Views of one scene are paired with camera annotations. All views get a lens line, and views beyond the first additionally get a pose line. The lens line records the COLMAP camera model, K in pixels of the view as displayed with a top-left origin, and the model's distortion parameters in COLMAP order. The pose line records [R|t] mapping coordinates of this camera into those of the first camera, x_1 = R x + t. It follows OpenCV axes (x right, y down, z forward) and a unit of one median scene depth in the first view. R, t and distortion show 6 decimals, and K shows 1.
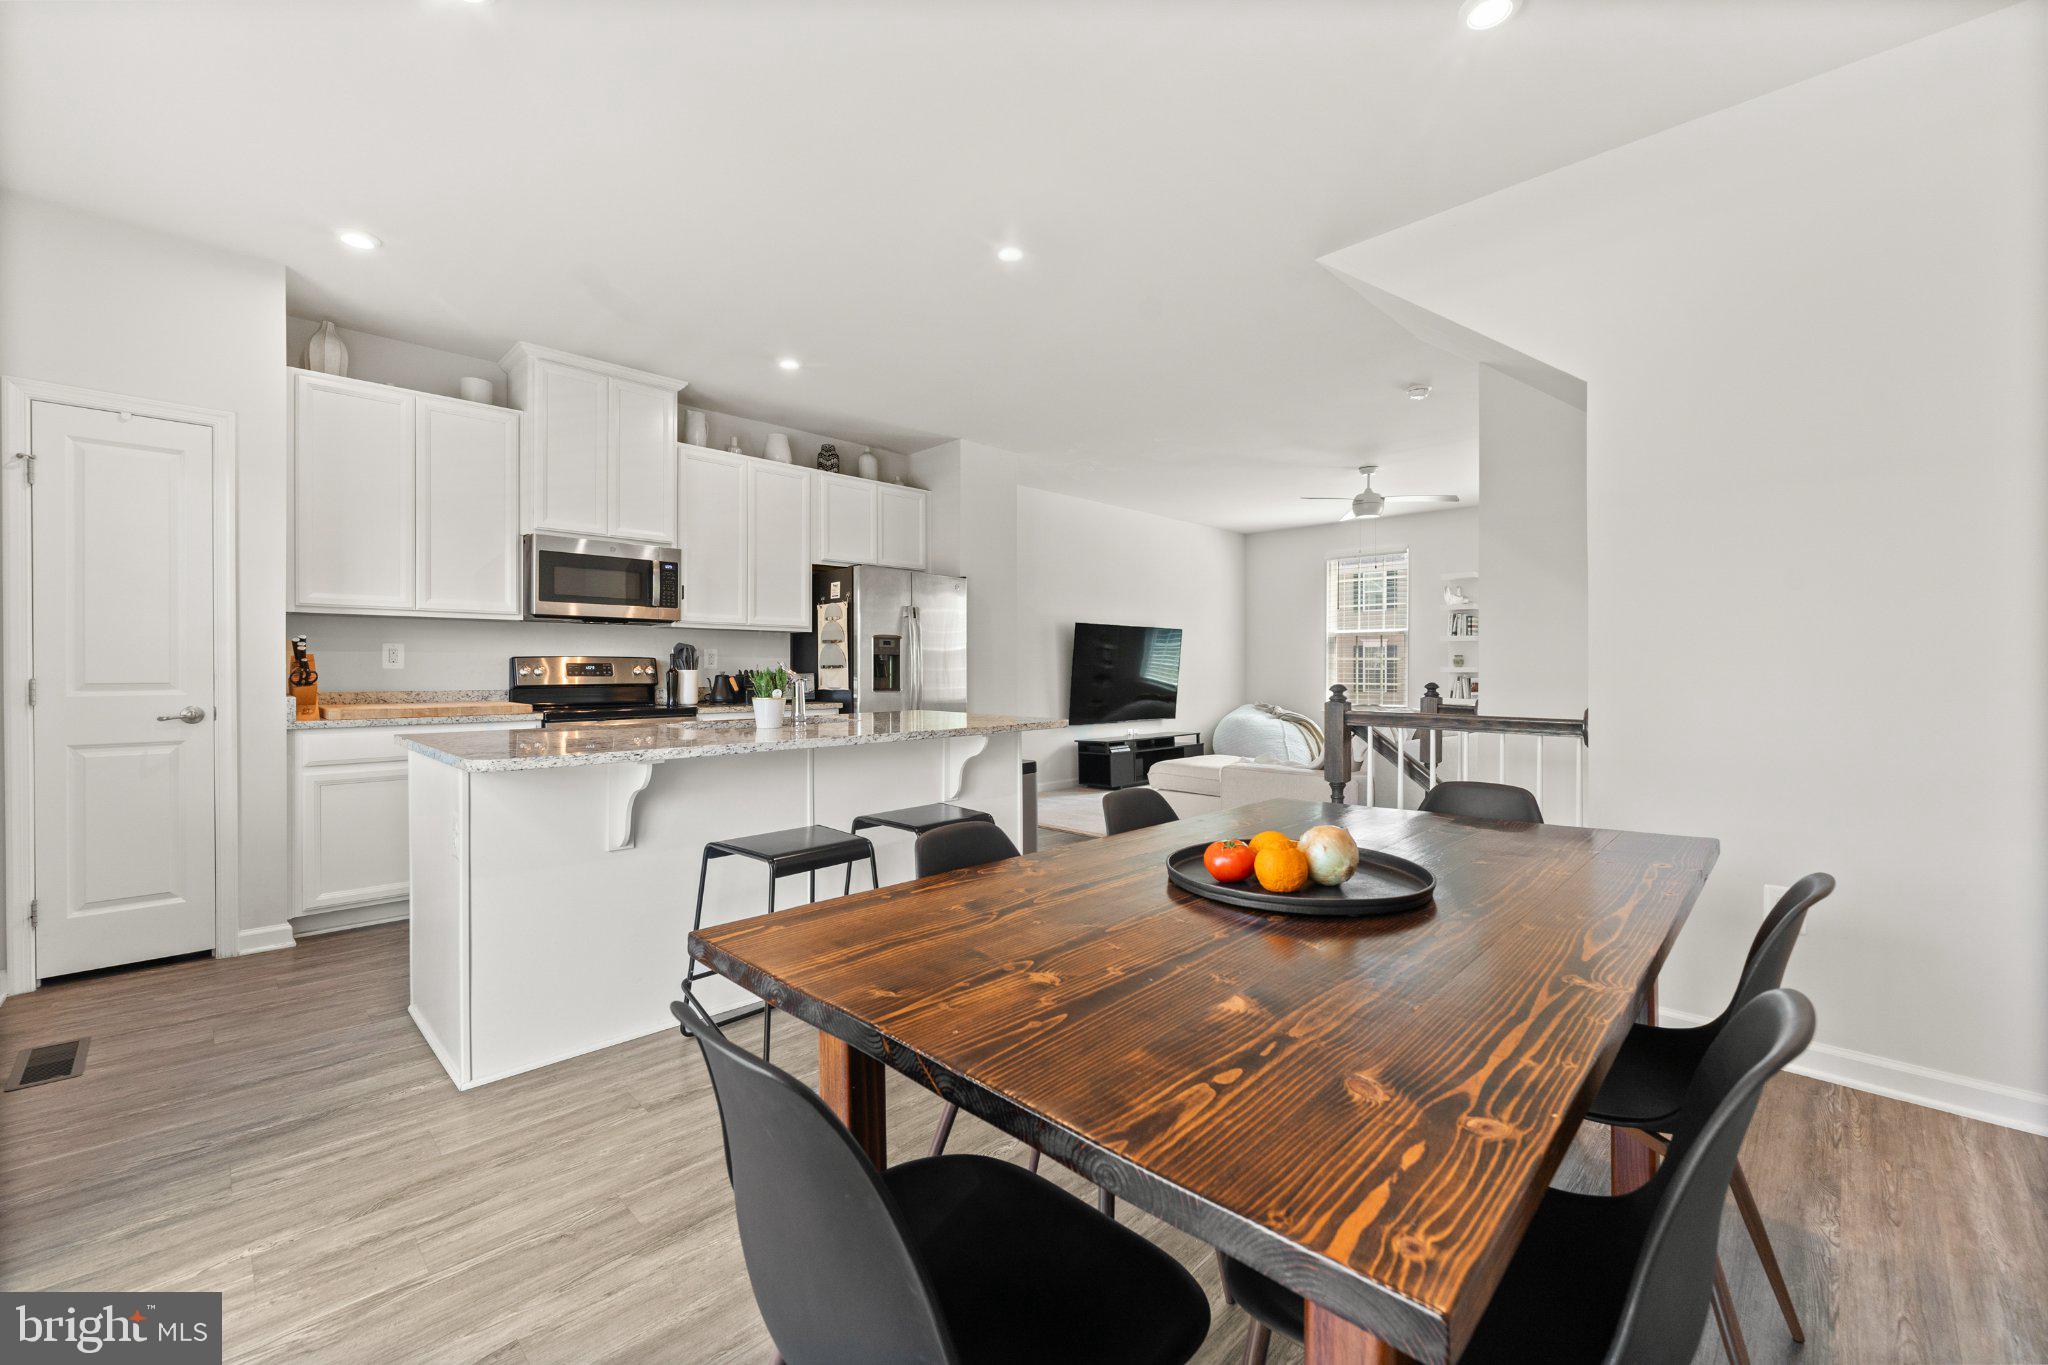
lens RADIAL K [[825.5, 0, 1016.4], [0, 825.5, 673.4], [0, 0, 1]] dist [-0.003103, -0.000285]
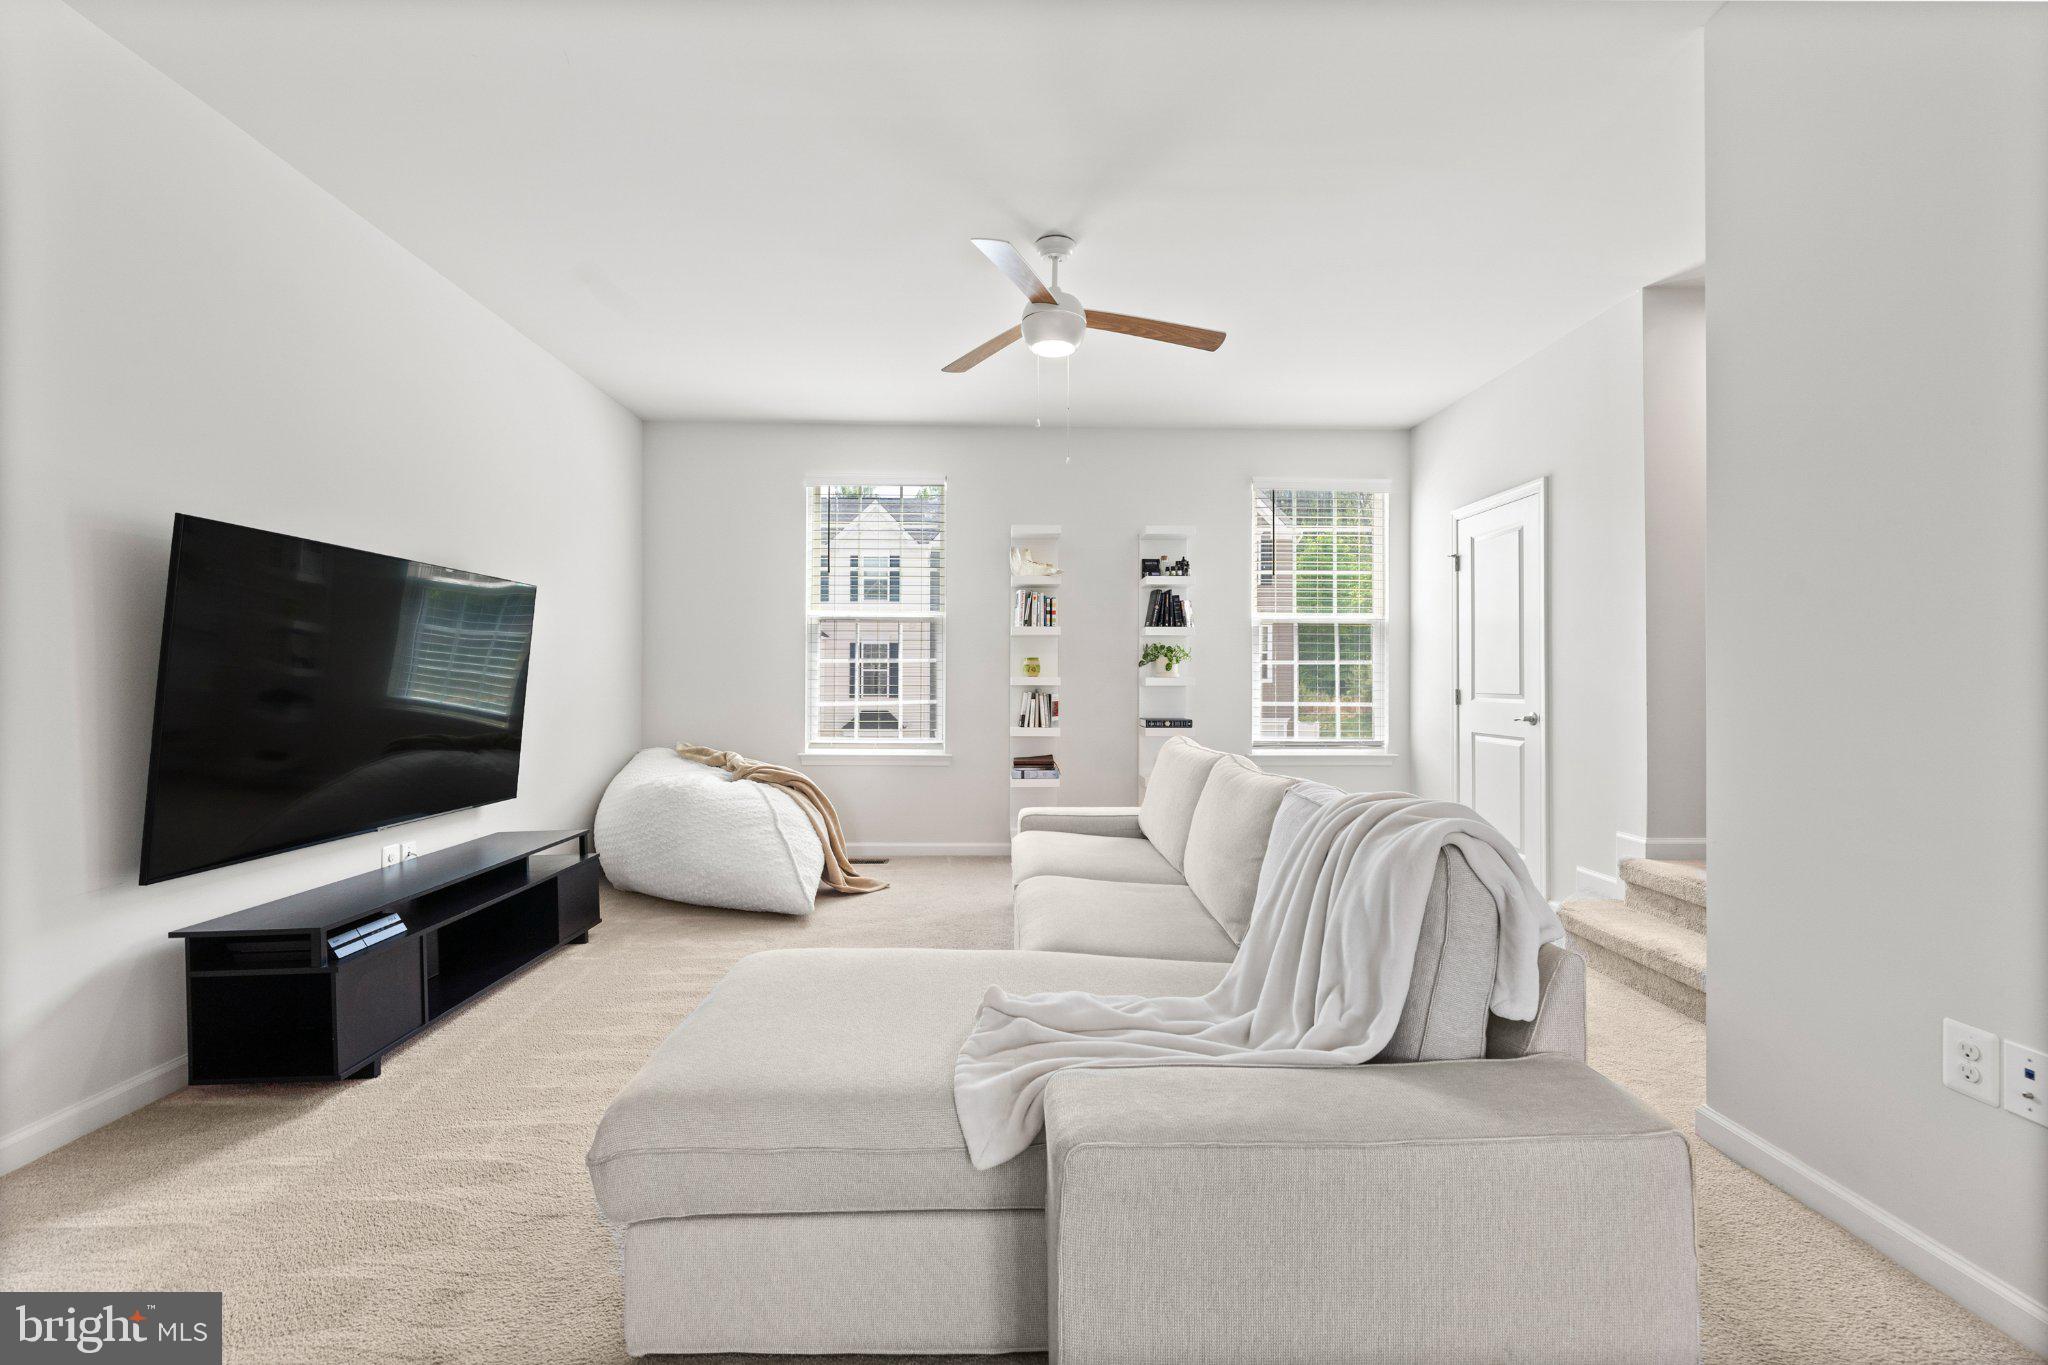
lens RADIAL K [[873.0, 0, 1021.8], [0, 873.0, 673.6], [0, 0, 1]] dist [-0.001275, -0.000972]
pose [[0.682407, 0.004984, 0.730955, 0.081689], [0.001924, 0.999961, -0.008614, -0.007752], [-0.730970, 0.007285, 0.682371, 0.937061]]
